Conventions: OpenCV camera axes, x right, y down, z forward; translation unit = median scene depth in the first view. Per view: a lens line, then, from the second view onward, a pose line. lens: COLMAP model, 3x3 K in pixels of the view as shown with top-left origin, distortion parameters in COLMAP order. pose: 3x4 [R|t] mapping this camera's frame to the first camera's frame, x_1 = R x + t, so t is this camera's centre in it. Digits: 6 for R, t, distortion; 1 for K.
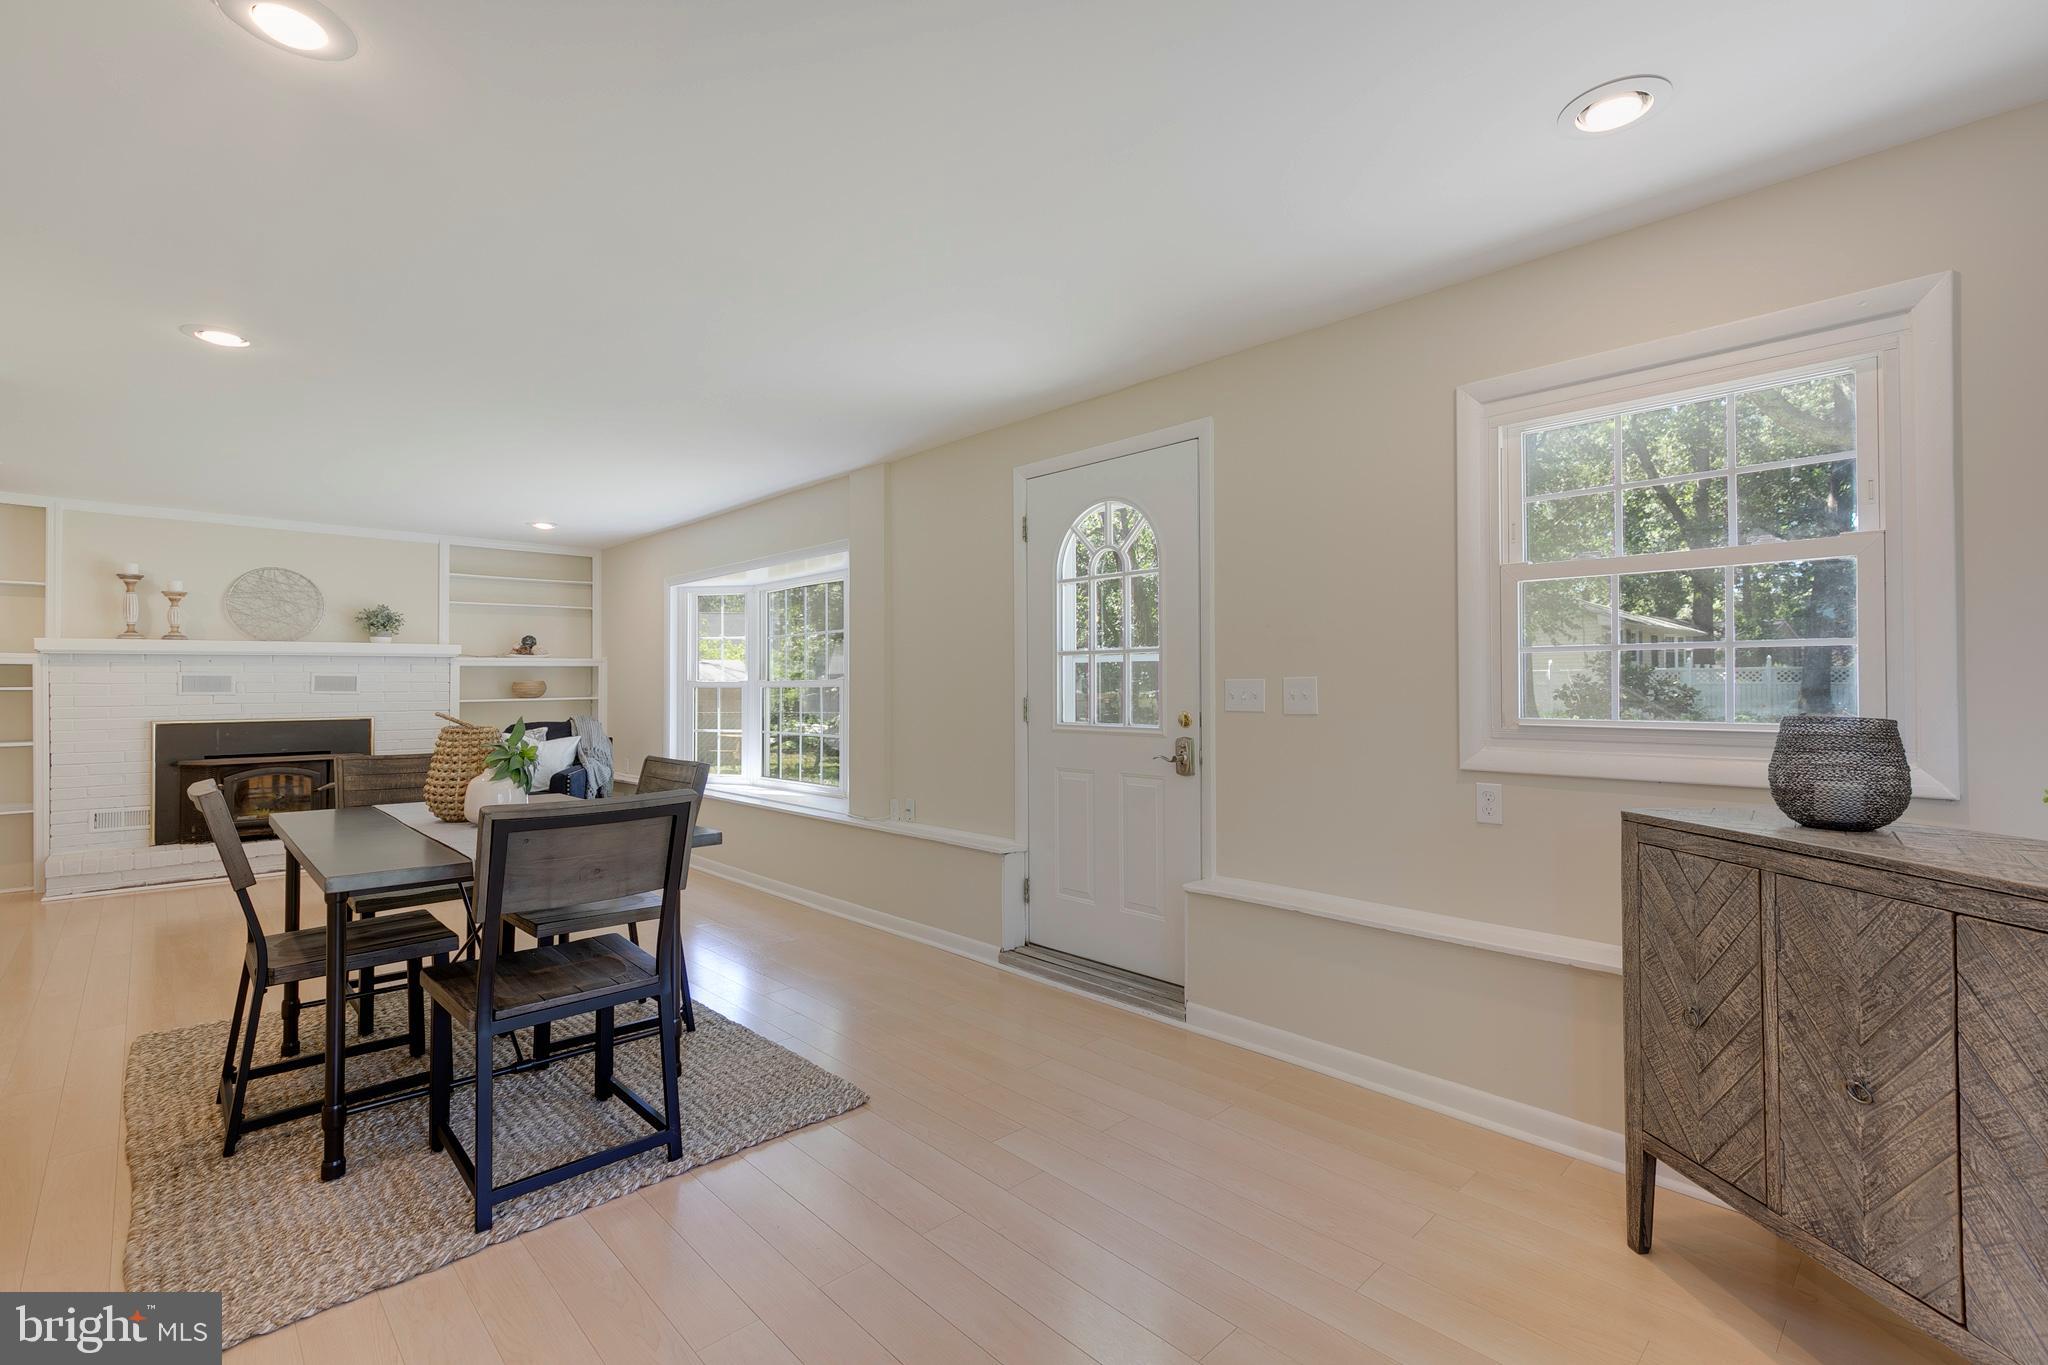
lens RADIAL K [[904.4, 0, 1032.3], [0, 904.4, 674.5], [0, 0, 1]] dist [0.003031, 0.000494]
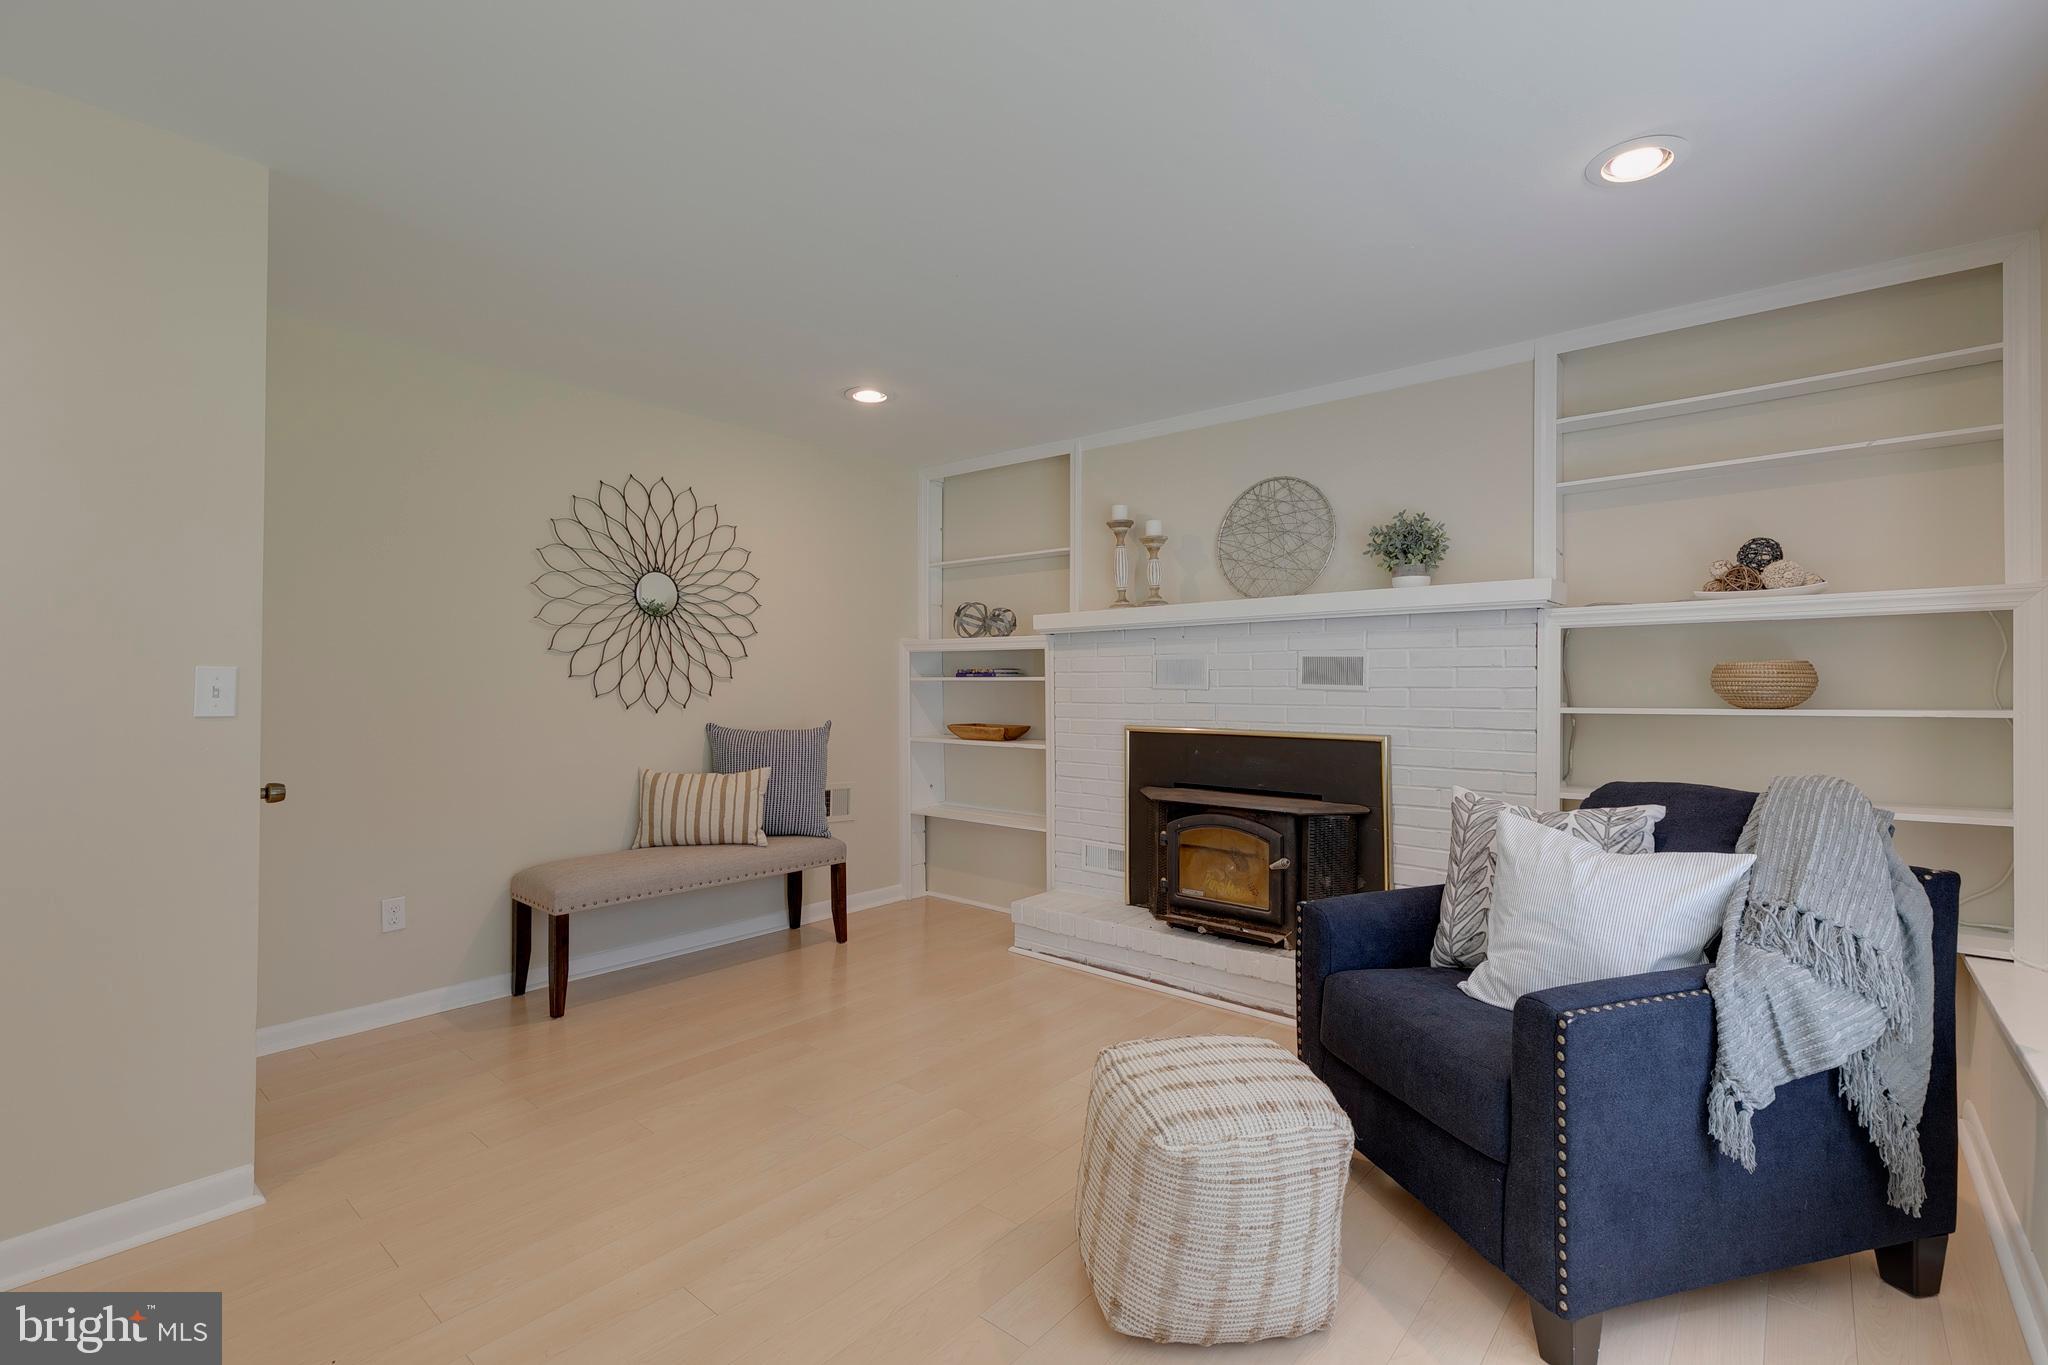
lens RADIAL K [[904.4, 0, 1032.3], [0, 904.4, 674.5], [0, 0, 1]] dist [0.003031, 0.000494]
pose [[0.091991, -0.000421, -0.995760, -0.258254], [0.012121, 0.999926, 0.000697, 0.010143], [0.995686, -0.012134, 0.091989, 0.794482]]
